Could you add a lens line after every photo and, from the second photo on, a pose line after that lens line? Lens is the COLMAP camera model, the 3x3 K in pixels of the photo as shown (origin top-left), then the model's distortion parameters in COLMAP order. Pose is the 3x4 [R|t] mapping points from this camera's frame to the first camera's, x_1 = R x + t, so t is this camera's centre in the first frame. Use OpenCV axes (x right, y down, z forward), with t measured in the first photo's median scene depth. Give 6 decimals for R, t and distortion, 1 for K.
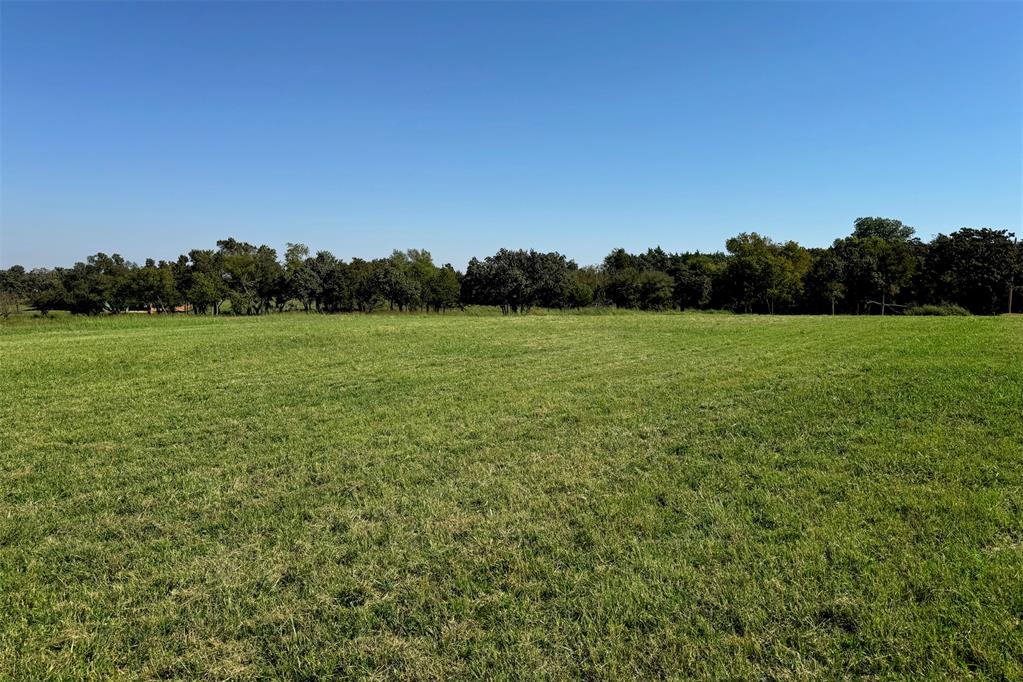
lens RADIAL K [[726.7, 0, 509.5], [0, 726.7, 295.5], [0, 0, 1]] dist [0.083211, -0.098881]
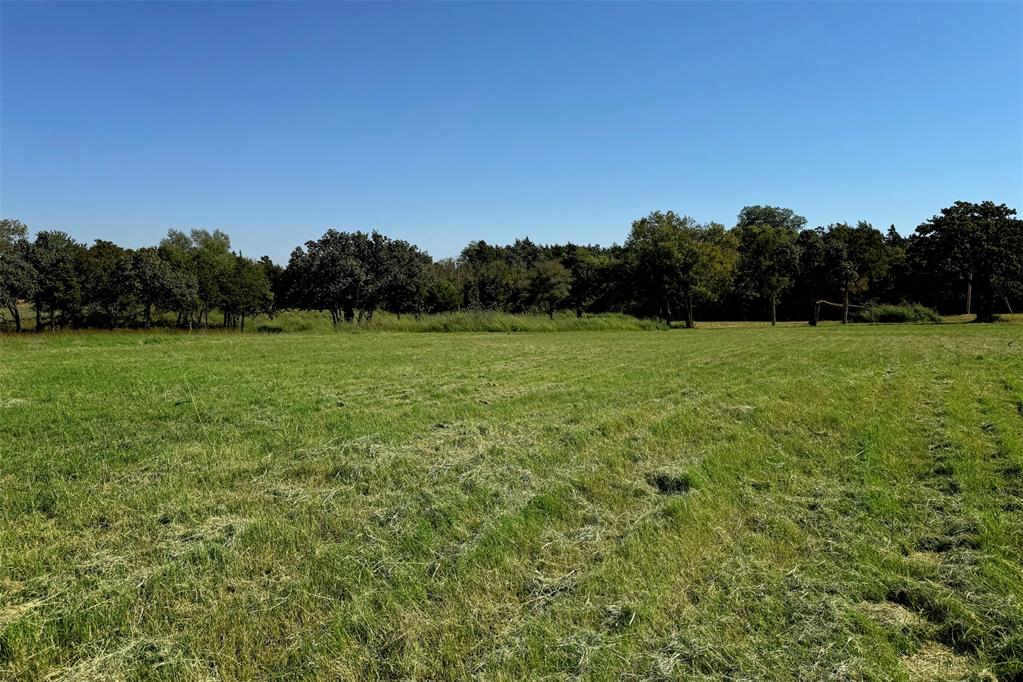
lens RADIAL K [[728.1, 0, 510.1], [0, 728.1, 299.9], [0, 0, 1]] dist [0.087607, -0.080528]
pose [[0.977219, -0.007334, 0.212107, 0.008338], [0.006045, 0.999959, 0.006725, -0.000071], [-0.212148, -0.005290, 0.977223, 0.264784]]
